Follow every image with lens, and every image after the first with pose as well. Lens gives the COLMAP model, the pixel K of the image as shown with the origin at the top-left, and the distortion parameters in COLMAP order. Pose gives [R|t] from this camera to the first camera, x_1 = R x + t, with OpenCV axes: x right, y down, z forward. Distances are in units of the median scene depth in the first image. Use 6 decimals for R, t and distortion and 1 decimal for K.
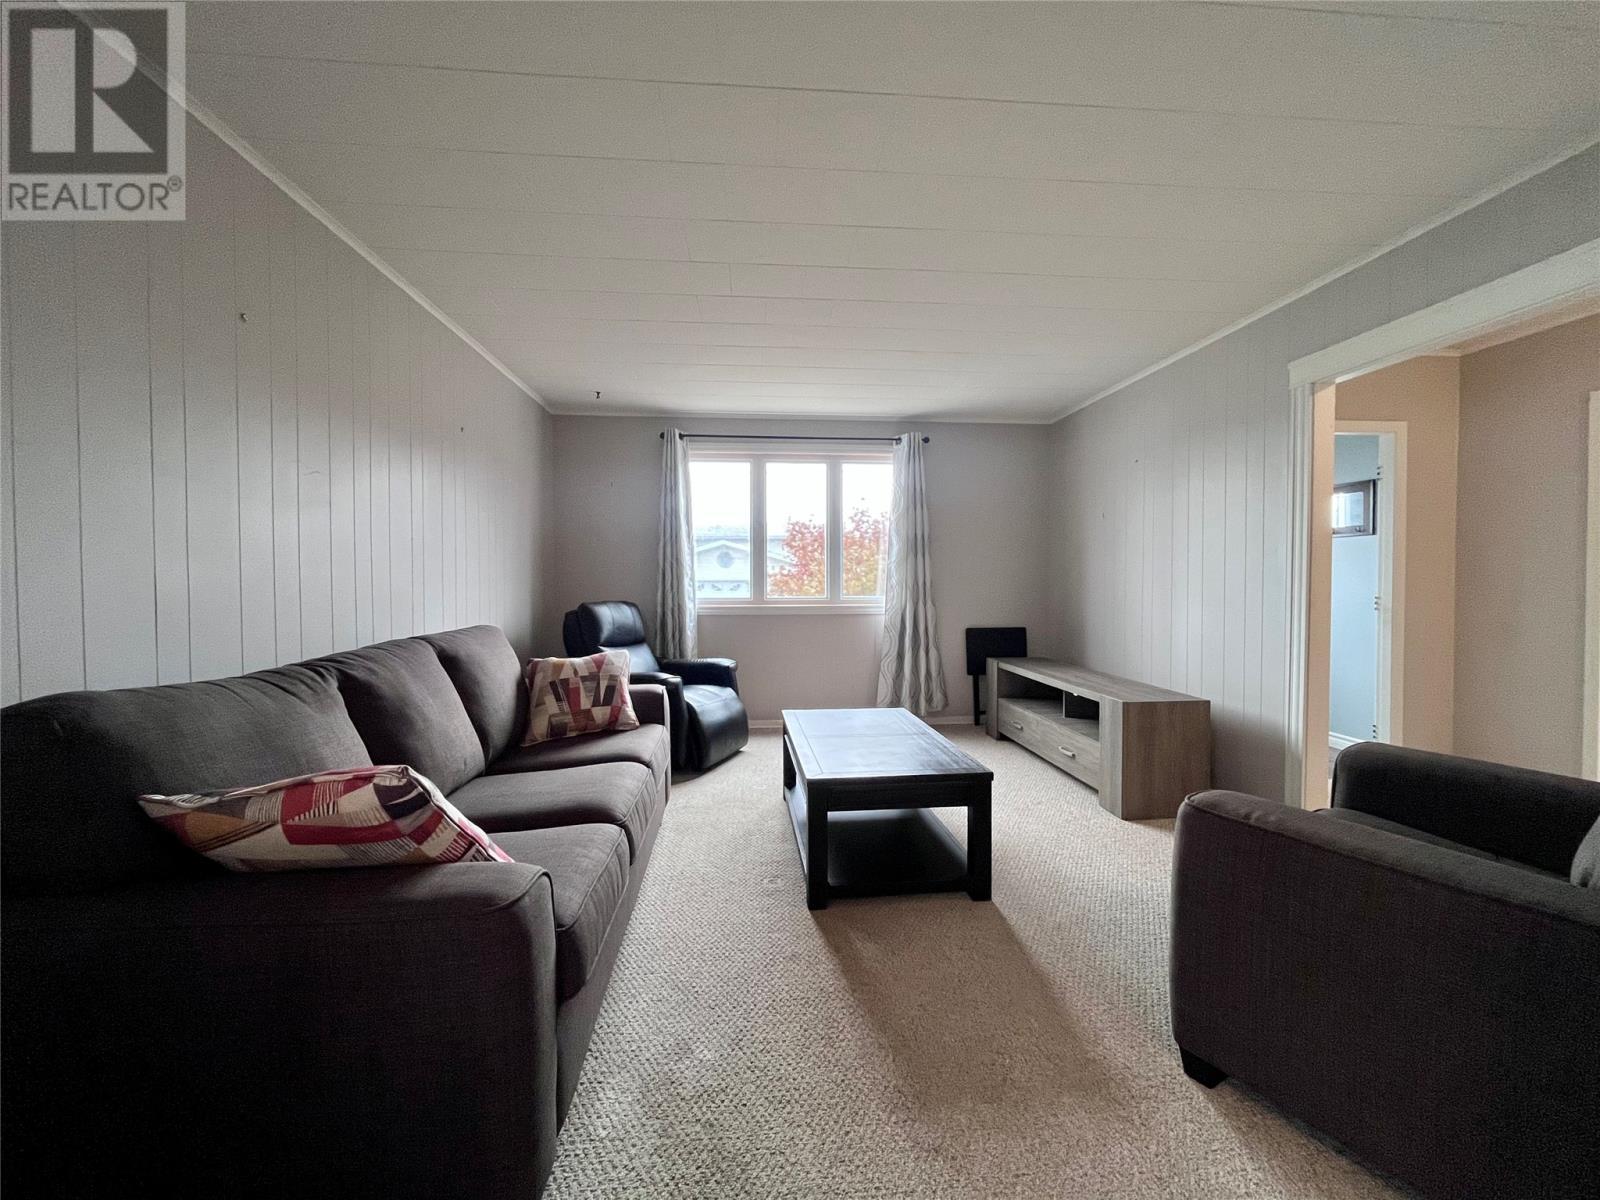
lens RADIAL K [[644.0, 0, 804.5], [0, 644.0, 592.3], [0, 0, 1]] dist [-0.001194, -0.000337]
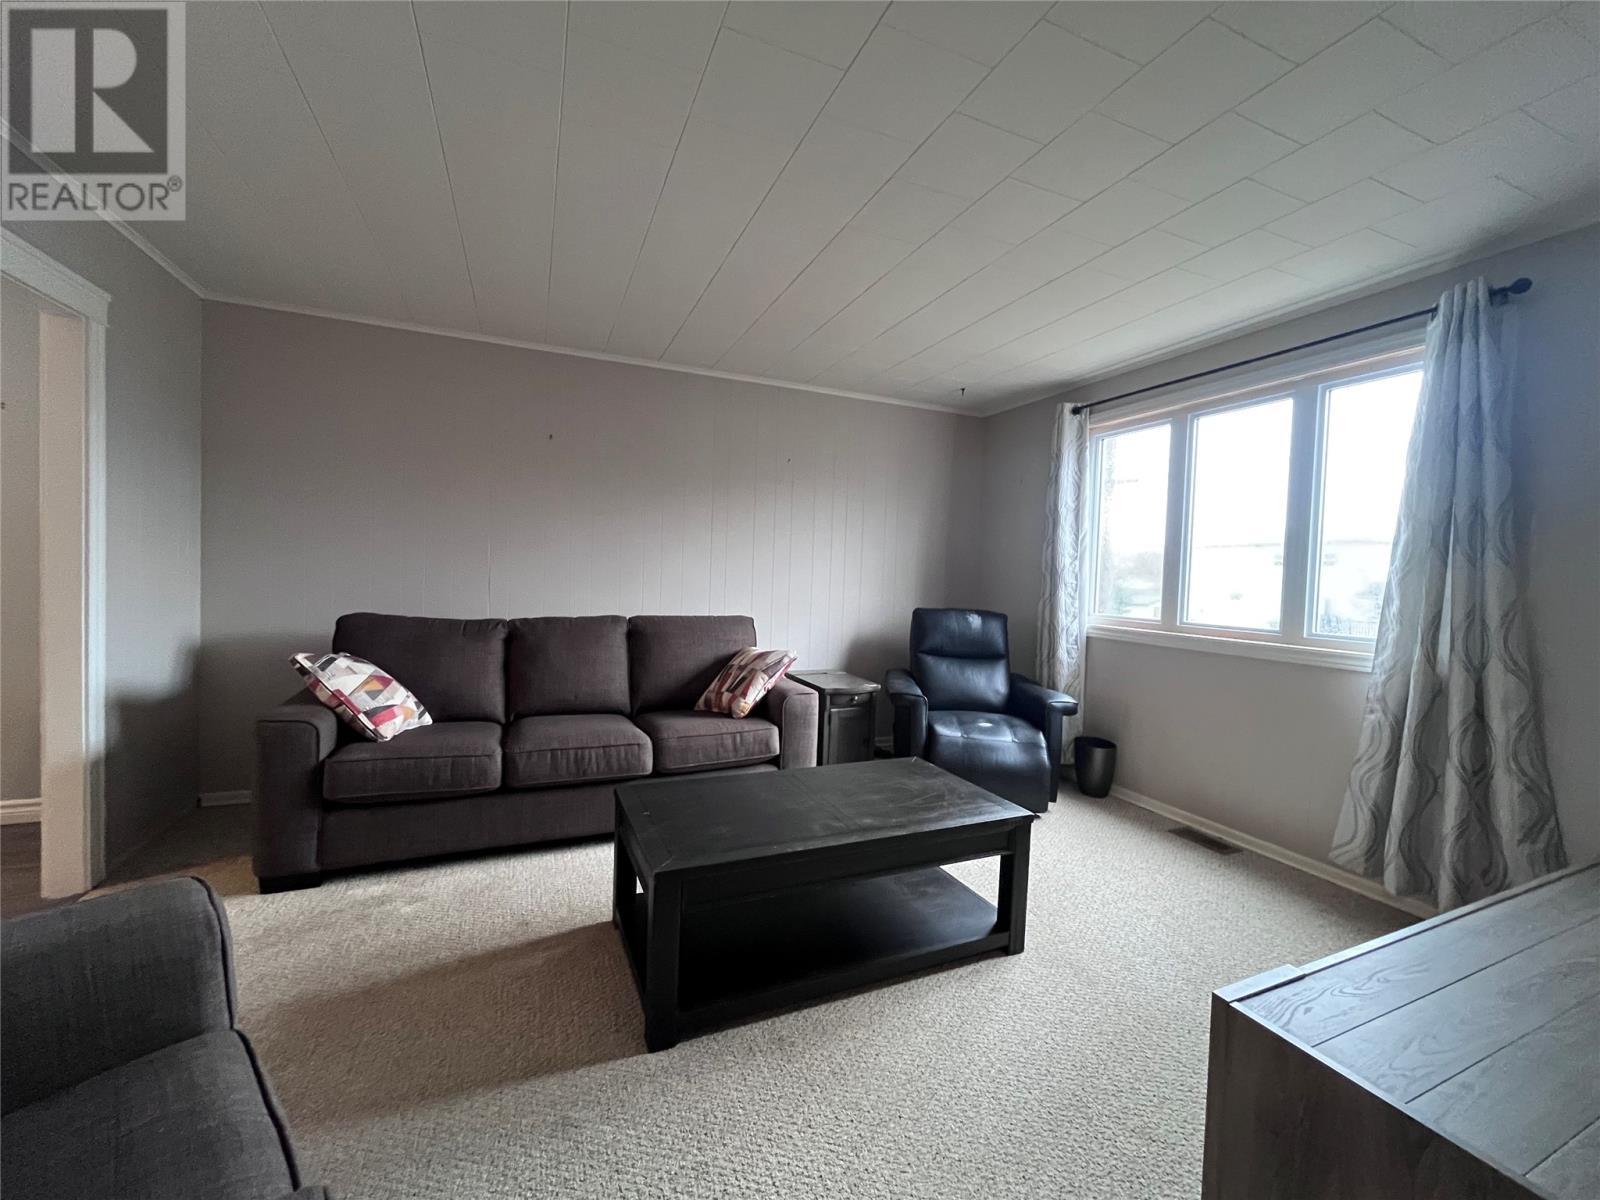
lens RADIAL K [[644.0, 0, 804.5], [0, 644.0, 592.3], [0, 0, 1]] dist [-0.001194, -0.000337]
pose [[0.314478, 0.040758, -0.948389, 0.461085], [-0.047235, 0.998512, 0.027249, -0.022659], [0.948089, 0.036228, 0.315935, 0.429606]]
